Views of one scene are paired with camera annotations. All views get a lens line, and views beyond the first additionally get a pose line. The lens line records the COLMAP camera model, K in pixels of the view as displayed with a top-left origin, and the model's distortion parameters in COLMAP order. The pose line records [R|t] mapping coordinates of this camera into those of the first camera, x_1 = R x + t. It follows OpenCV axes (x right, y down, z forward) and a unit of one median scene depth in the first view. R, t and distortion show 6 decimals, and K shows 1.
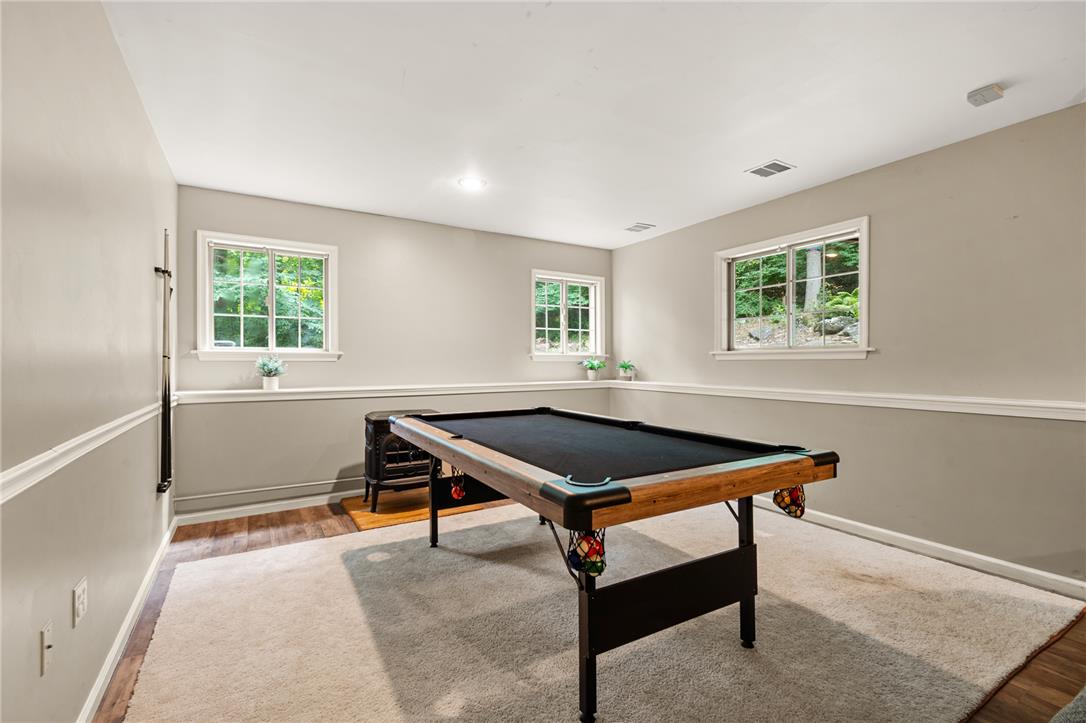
lens RADIAL K [[484.0, 0, 539.4], [0, 484.0, 360.2], [0, 0, 1]] dist [0.002531, -0.003299]
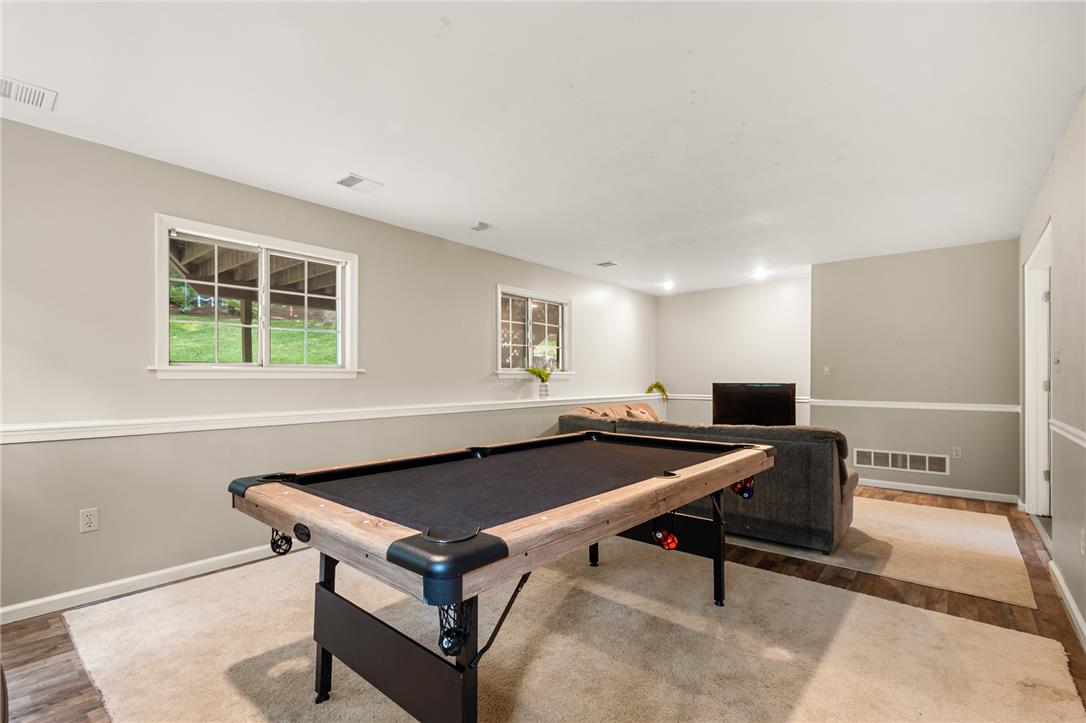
lens RADIAL K [[484.0, 0, 552.4], [0, 484.0, 386.1], [0, 0, 1]] dist [0.002531, -0.003299]
pose [[-0.323005, -0.006277, 0.946376, -0.496449], [0.000322, 0.999977, 0.006742, 0.005978], [-0.946397, 0.002482, -0.322996, 0.824358]]
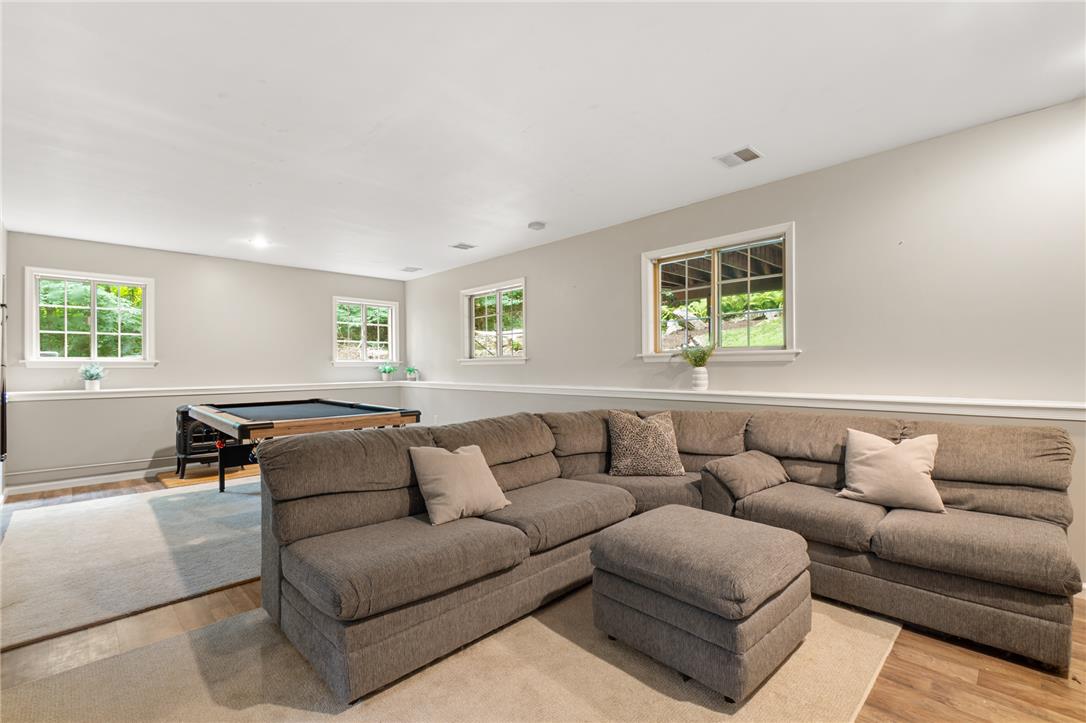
lens RADIAL K [[484.0, 0, 540.9], [0, 484.0, 360.7], [0, 0, 1]] dist [0.002531, -0.003299]
pose [[0.972505, -0.002954, 0.232864, 0.305498], [0.004747, 0.999963, -0.007142, -0.002783], [-0.232834, 0.008051, 0.972483, -0.529925]]
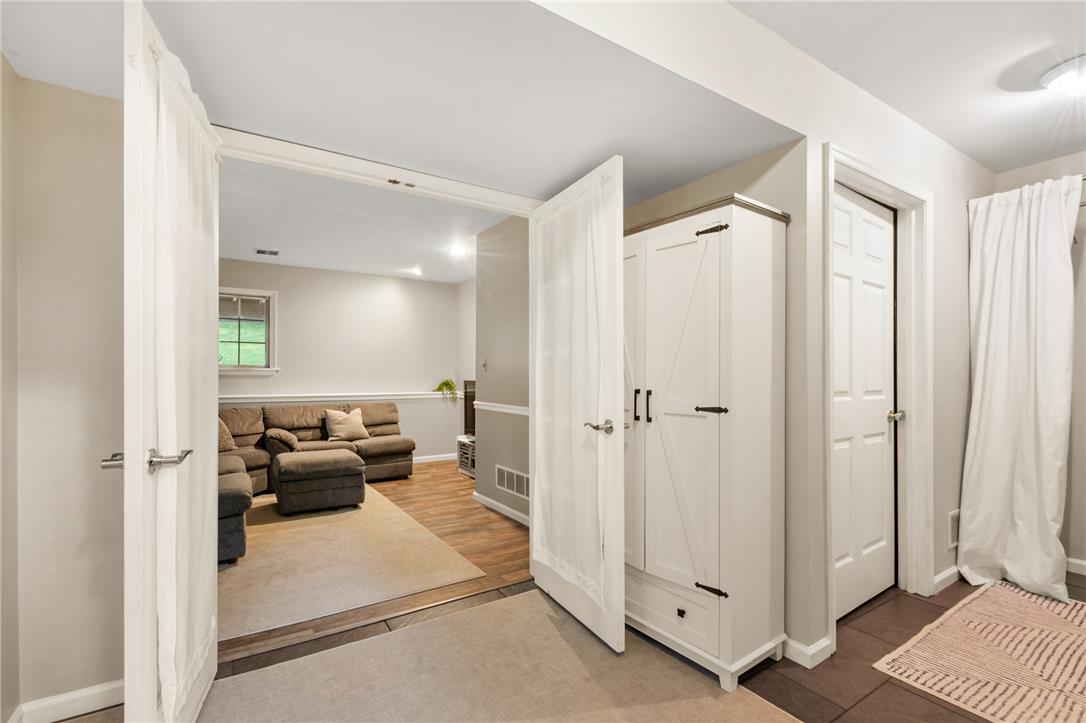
lens RADIAL K [[484.0, 0, 544.4], [0, 484.0, 371.3], [0, 0, 1]] dist [0.002531, -0.003299]
pose [[-0.035958, 0.010175, 0.999302, -1.334977], [-0.005855, 0.999929, -0.010392, -0.014039], [-0.999336, -0.006225, -0.035896, -0.553155]]
